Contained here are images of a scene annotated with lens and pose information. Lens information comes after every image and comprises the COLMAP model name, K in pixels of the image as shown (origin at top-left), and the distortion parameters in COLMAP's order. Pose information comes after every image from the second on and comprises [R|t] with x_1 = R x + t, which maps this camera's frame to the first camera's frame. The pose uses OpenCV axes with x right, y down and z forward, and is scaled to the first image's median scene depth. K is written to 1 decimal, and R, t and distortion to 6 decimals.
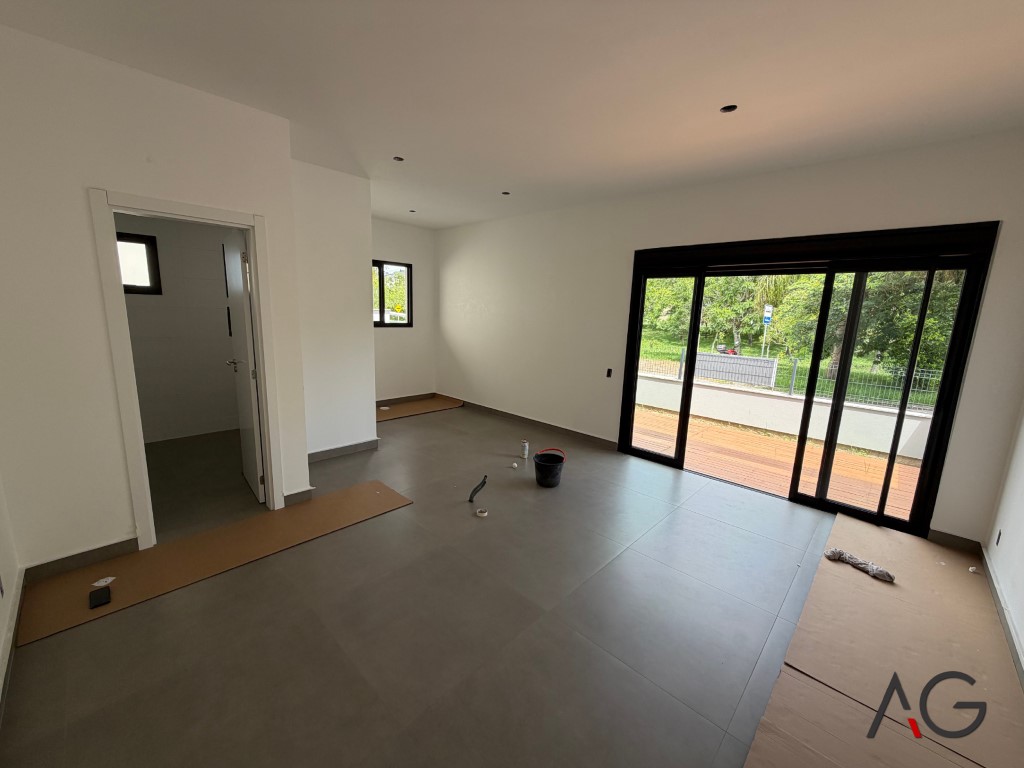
lens RADIAL K [[408.9, 0, 507.2], [0, 408.9, 381.7], [0, 0, 1]] dist [-0.001313, 0.000031]
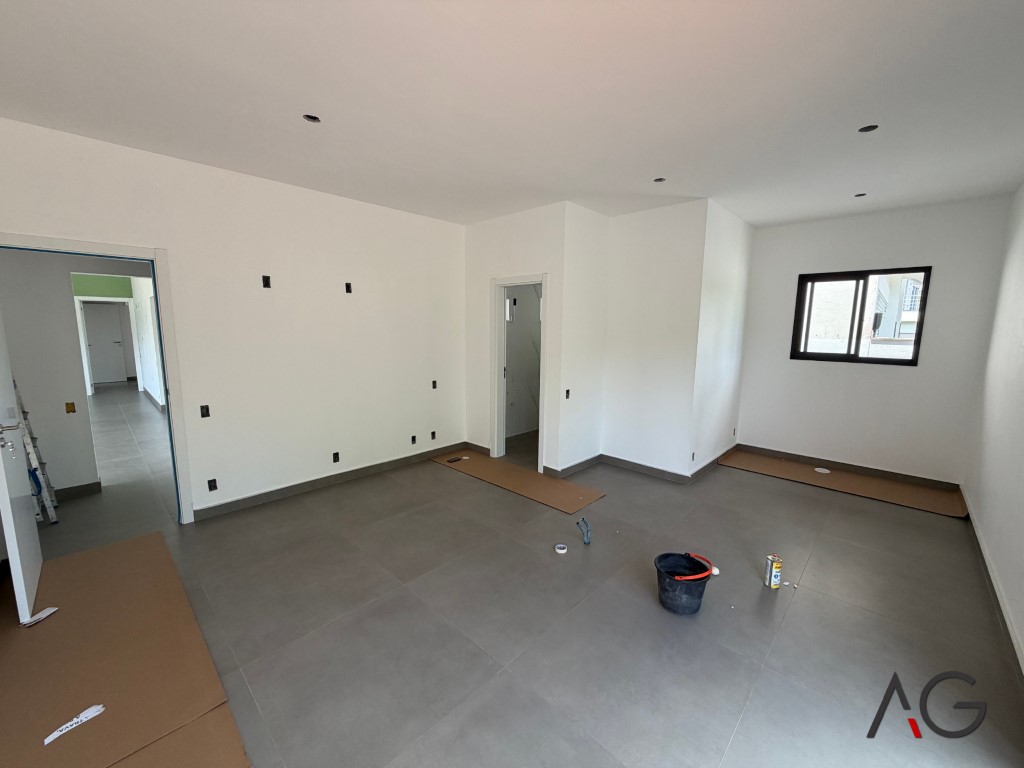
lens RADIAL K [[408.9, 0, 511.1], [0, 408.9, 383.6], [0, 0, 1]] dist [-0.001313, 0.000031]
pose [[-0.001395, 0.103304, -0.994649, 0.684248], [-0.183095, 0.977809, 0.101812, -0.099193], [0.983094, 0.182257, 0.017550, 0.668478]]
